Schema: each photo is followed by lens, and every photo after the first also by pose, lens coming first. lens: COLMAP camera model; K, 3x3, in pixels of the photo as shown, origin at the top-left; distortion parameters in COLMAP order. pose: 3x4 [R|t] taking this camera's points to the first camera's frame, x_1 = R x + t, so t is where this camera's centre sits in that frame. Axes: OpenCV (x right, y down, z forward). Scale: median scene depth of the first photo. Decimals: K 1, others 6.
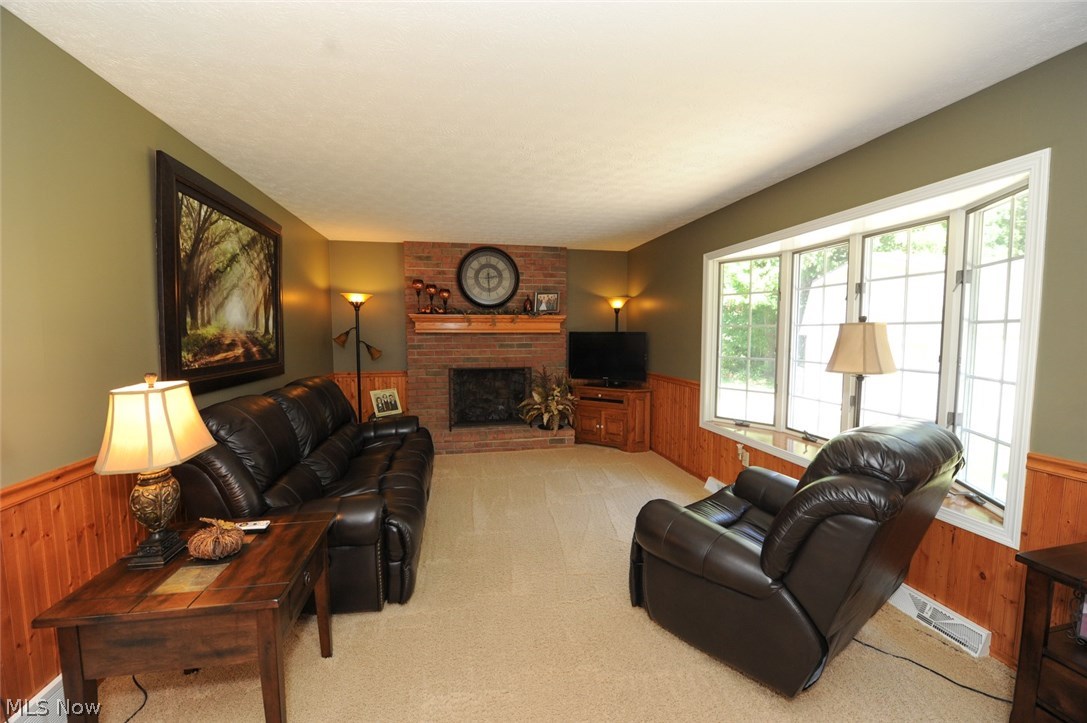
lens RADIAL K [[436.3, 0, 536.9], [0, 436.3, 361.6], [0, 0, 1]] dist [-0.021796, 0.000951]
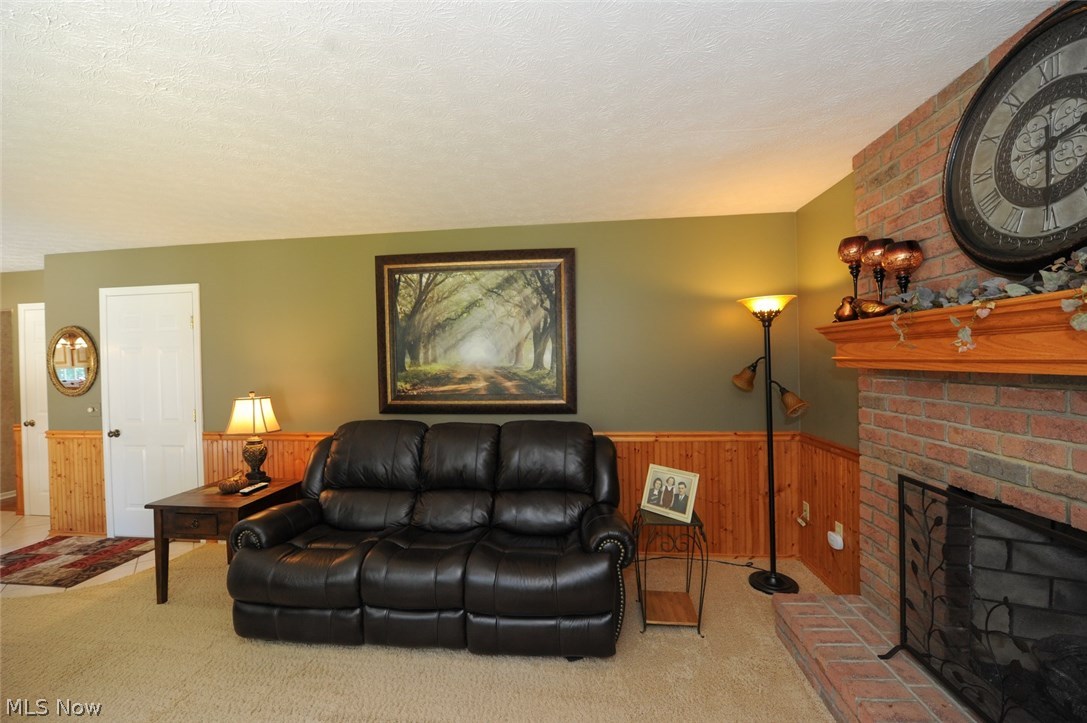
lens RADIAL K [[436.3, 0, 546.0], [0, 436.3, 361.2], [0, 0, 1]] dist [-0.021796, 0.000951]
pose [[-0.288724, 0.008200, -0.957377, 0.375602], [-0.048473, 0.998556, 0.023172, -0.127825], [0.956184, 0.053098, -0.287910, 1.585997]]
